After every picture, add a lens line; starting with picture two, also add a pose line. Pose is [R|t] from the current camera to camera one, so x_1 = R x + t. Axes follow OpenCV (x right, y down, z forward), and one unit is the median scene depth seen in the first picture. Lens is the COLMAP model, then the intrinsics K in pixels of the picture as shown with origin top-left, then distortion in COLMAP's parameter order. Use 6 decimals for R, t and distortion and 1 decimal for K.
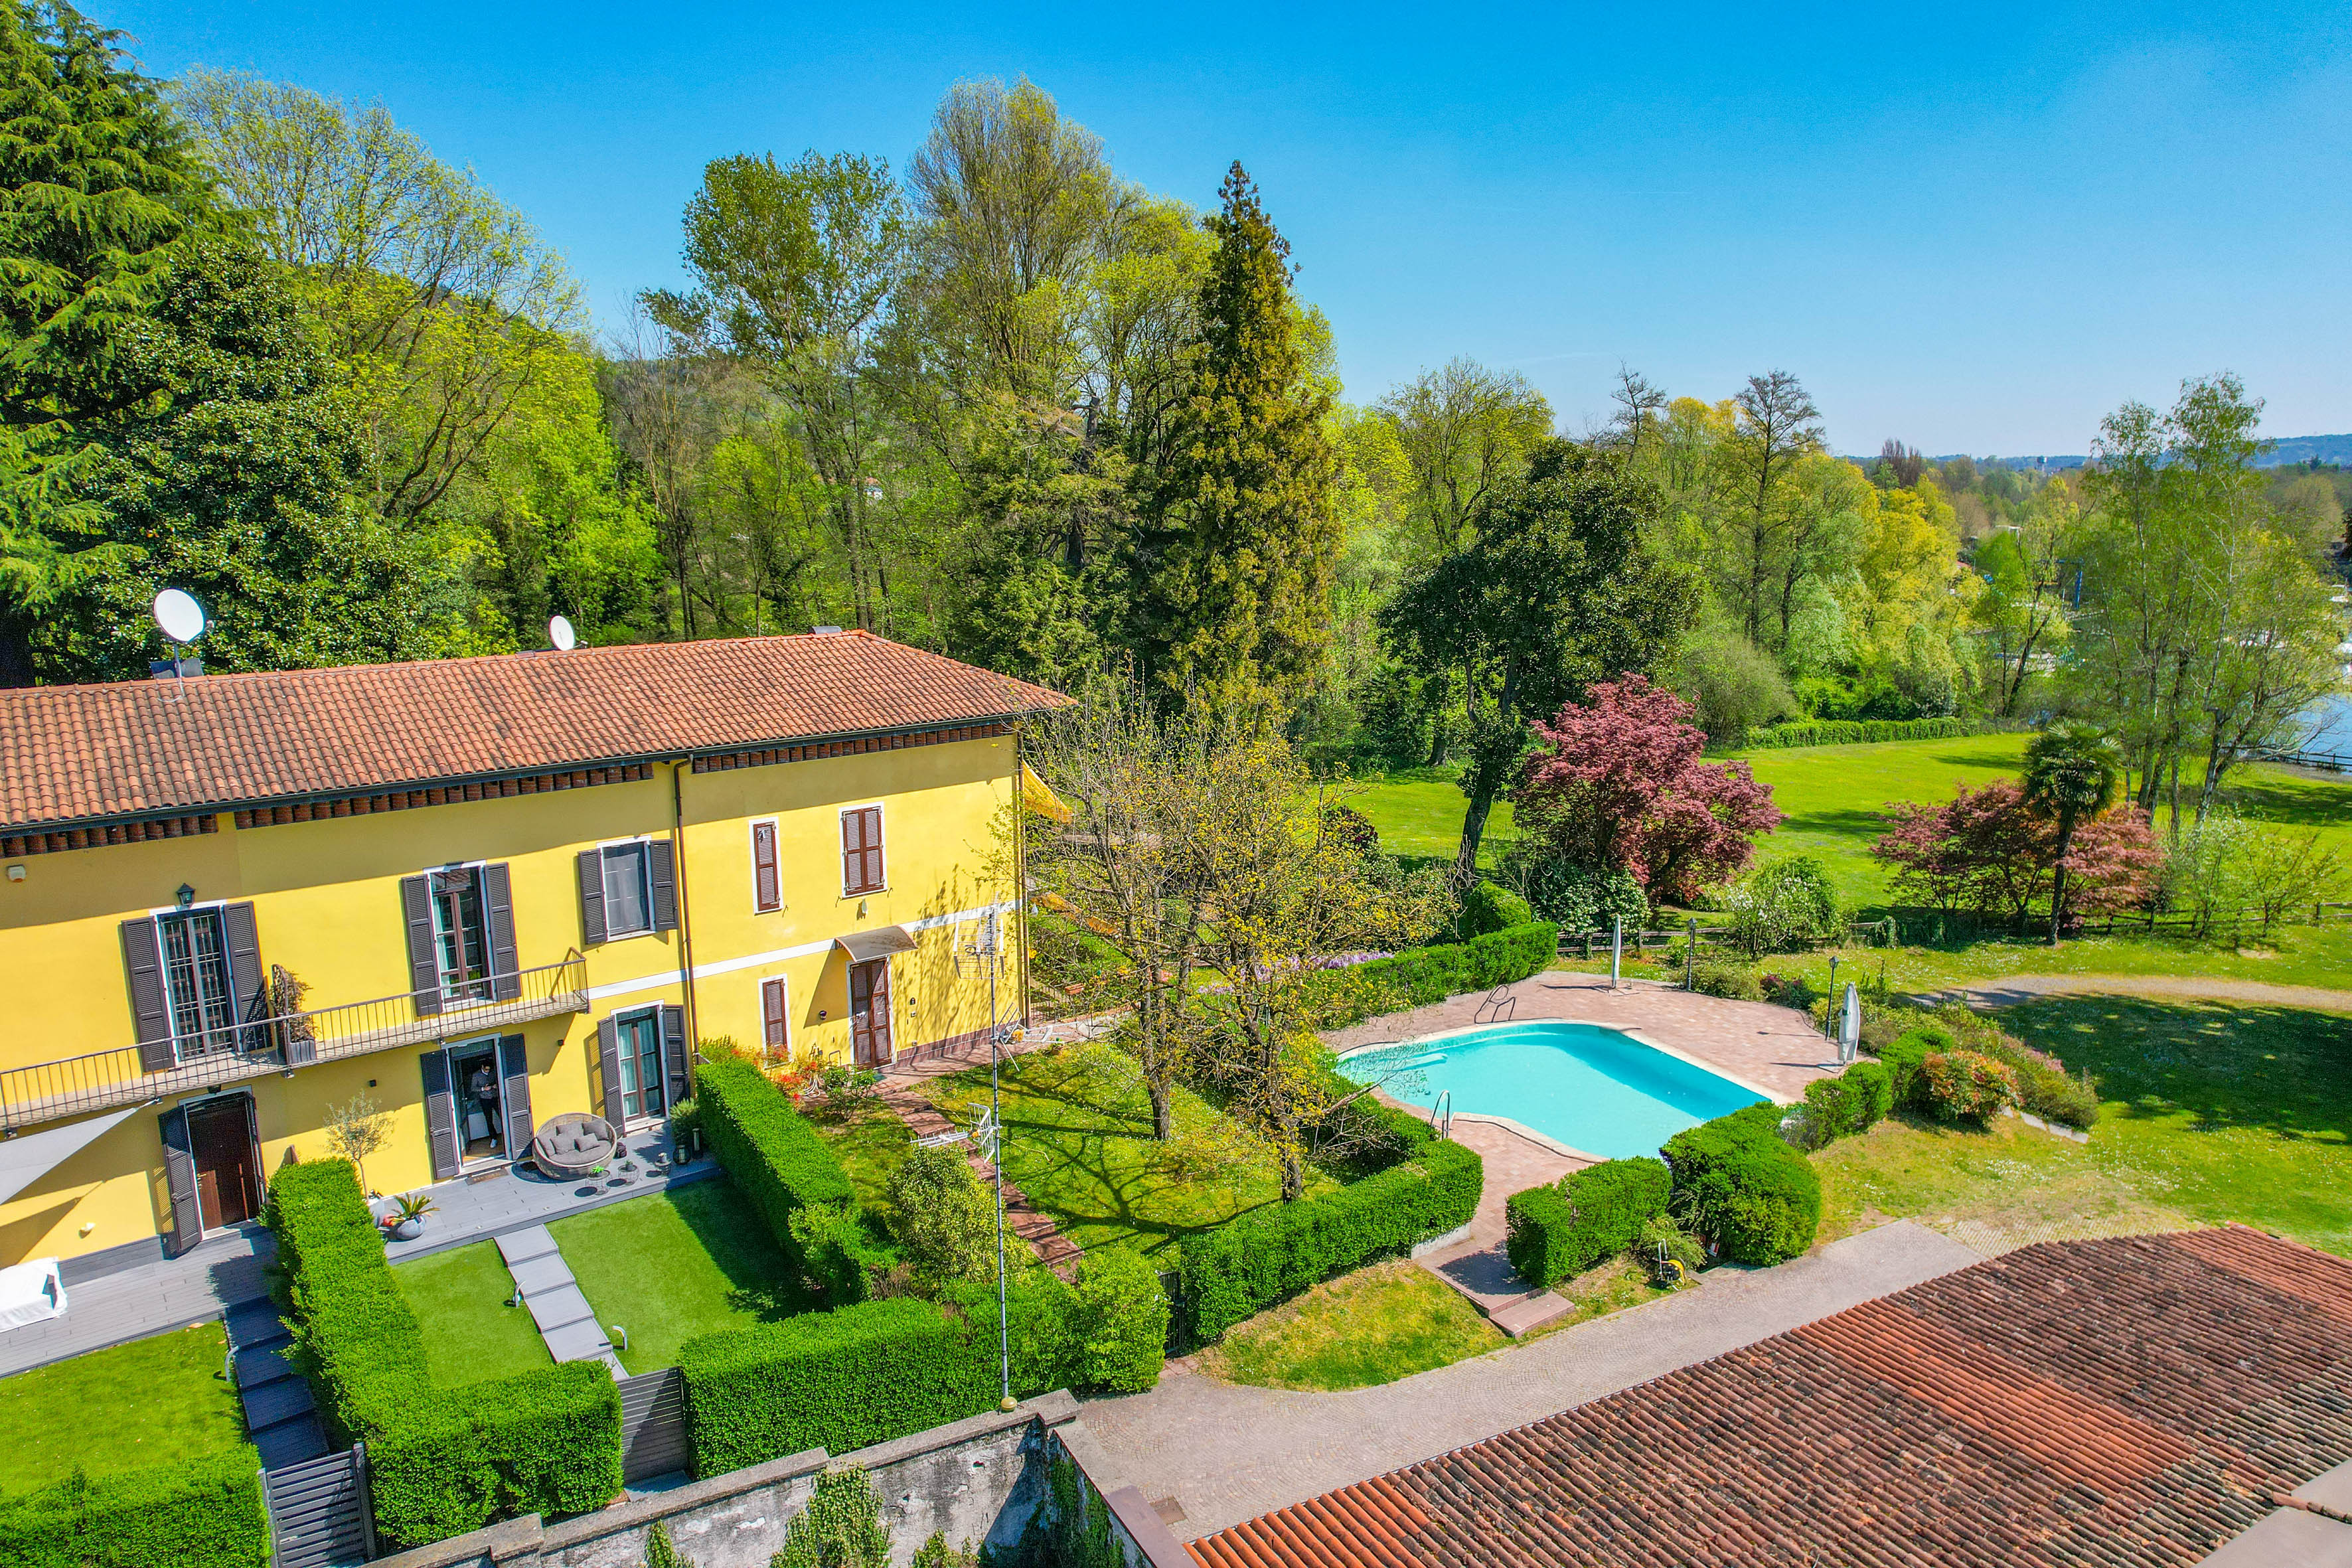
lens RADIAL K [[1495.5, 0, 1182.0], [0, 1495.5, 788.7], [0, 0, 1]] dist [-0.072292, 0.060015]
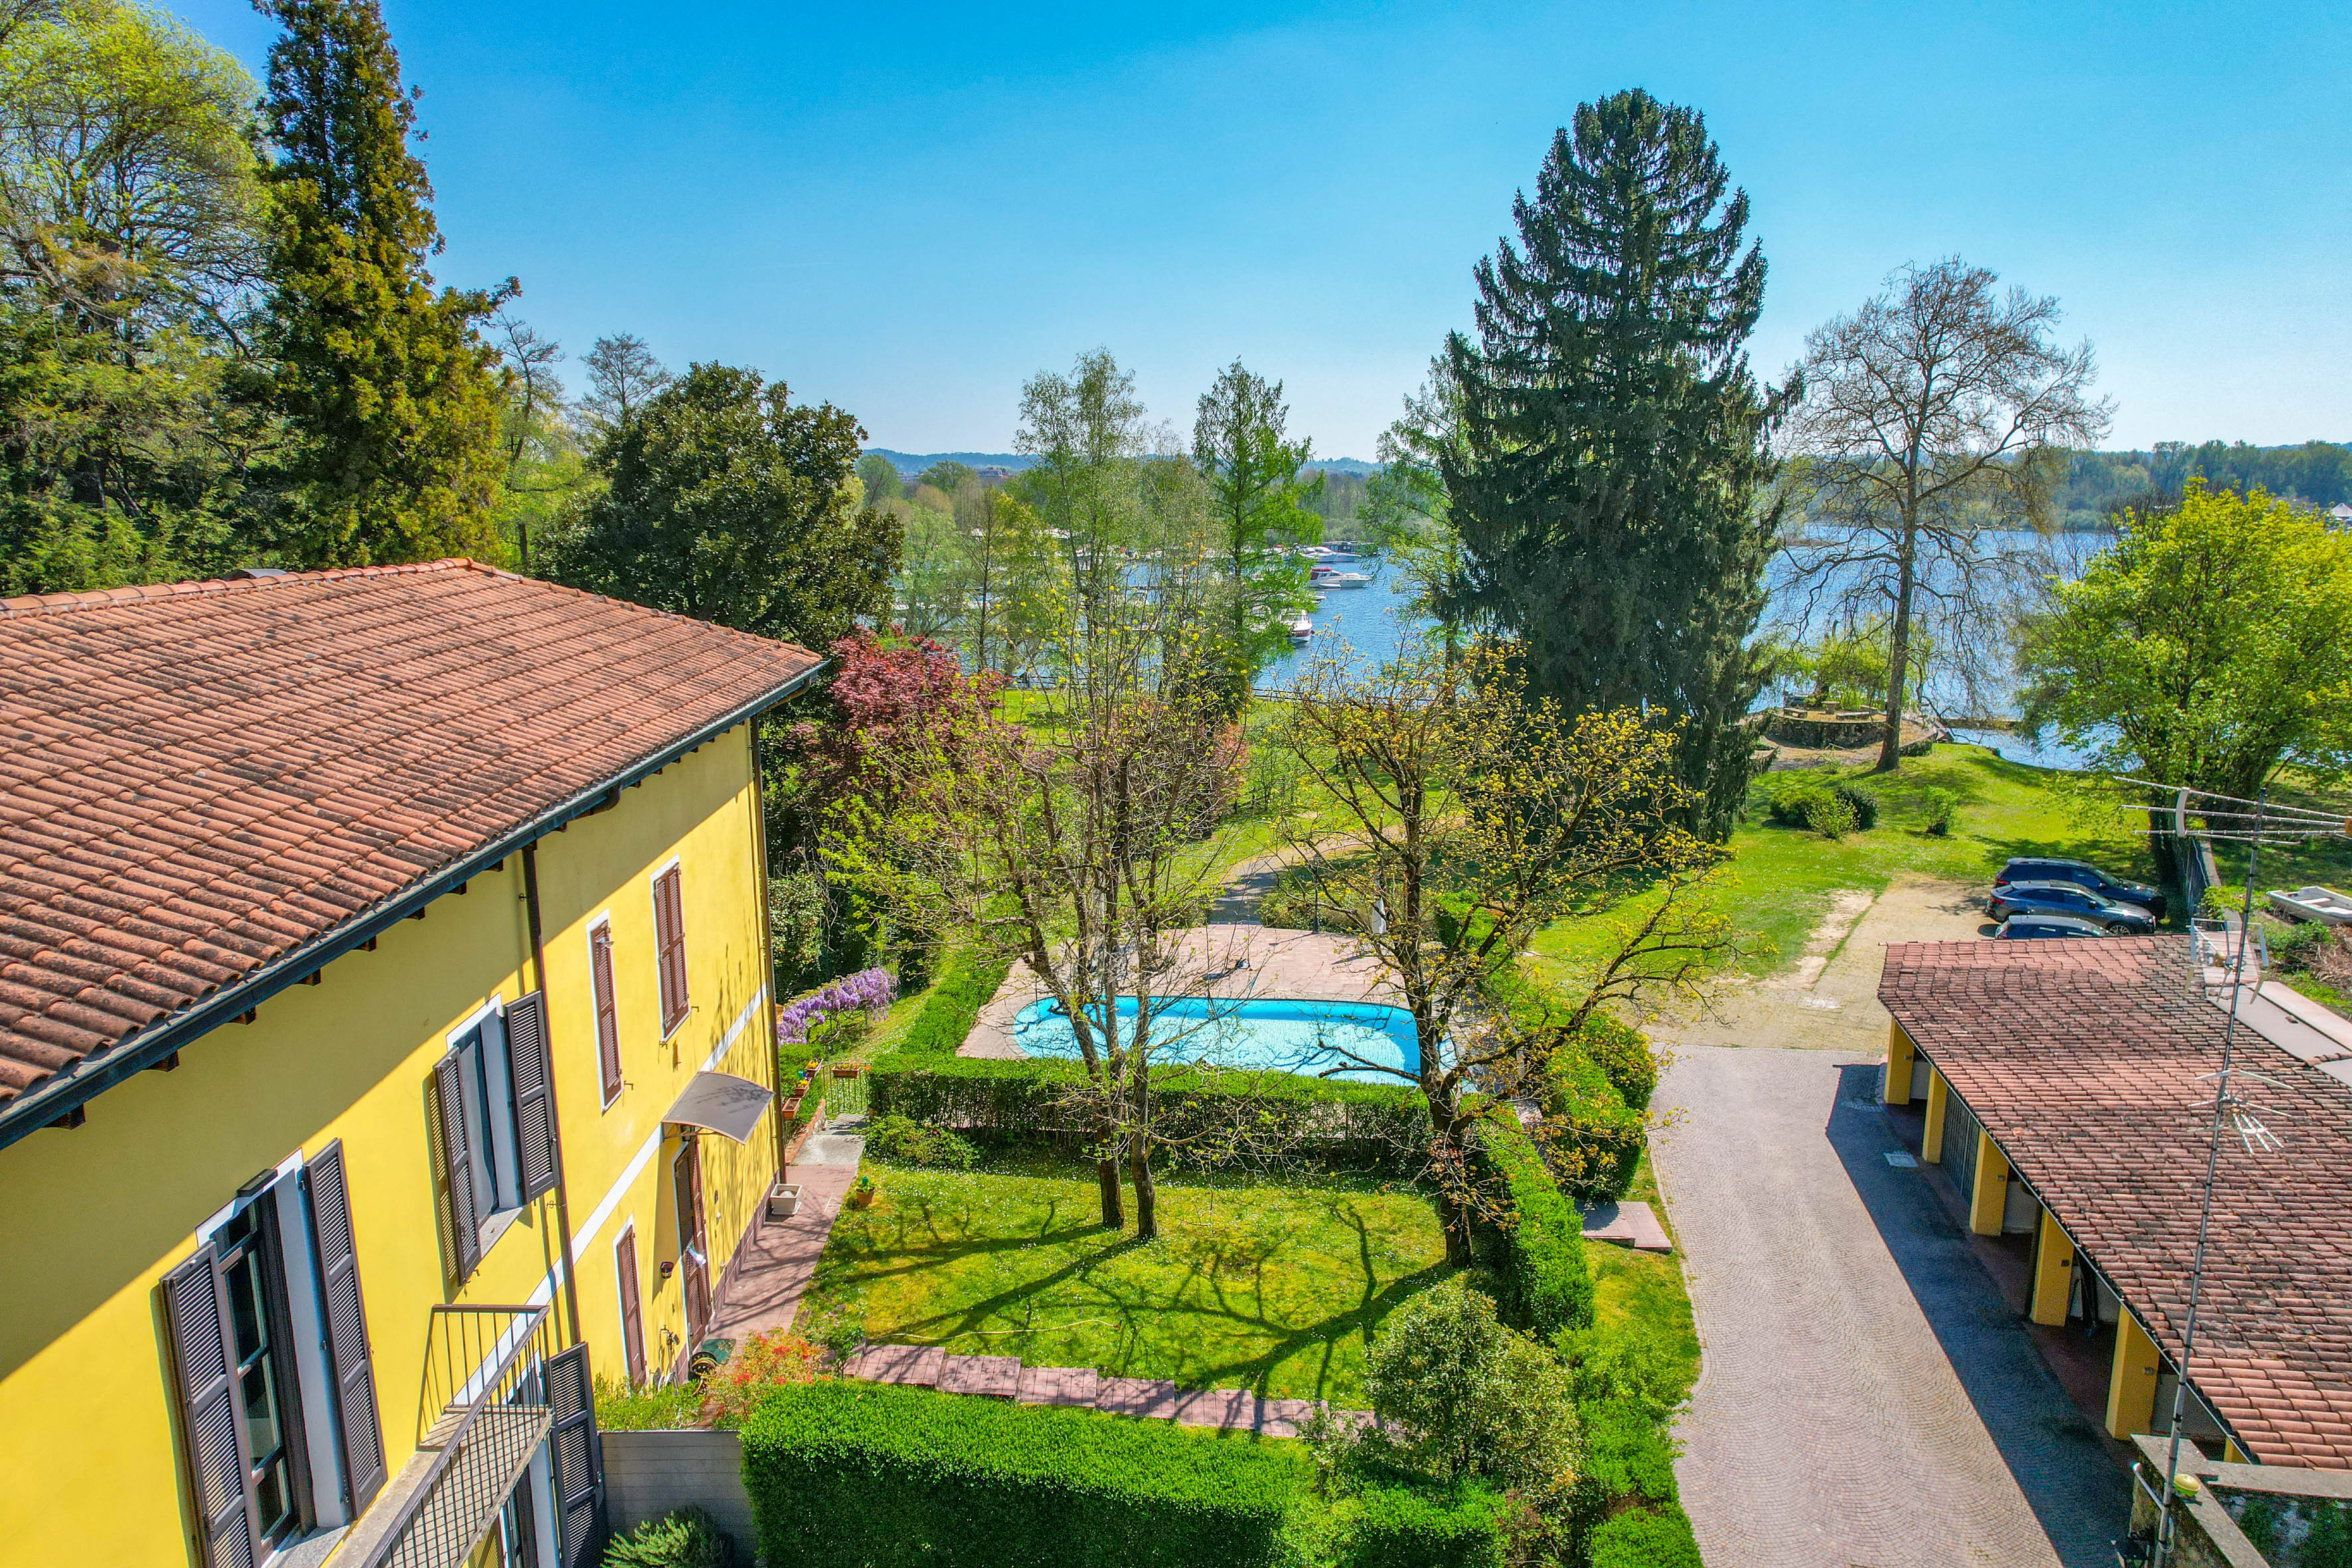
lens RADIAL K [[1495.5, 0, 1180.2], [0, 1495.5, 782.0], [0, 0, 1]] dist [-0.072292, 0.060015]
pose [[0.598679, -0.149861, 0.786845, -0.492943], [0.158498, 0.985082, 0.067022, -0.023334], [-0.785151, 0.084589, 0.613501, 0.493291]]
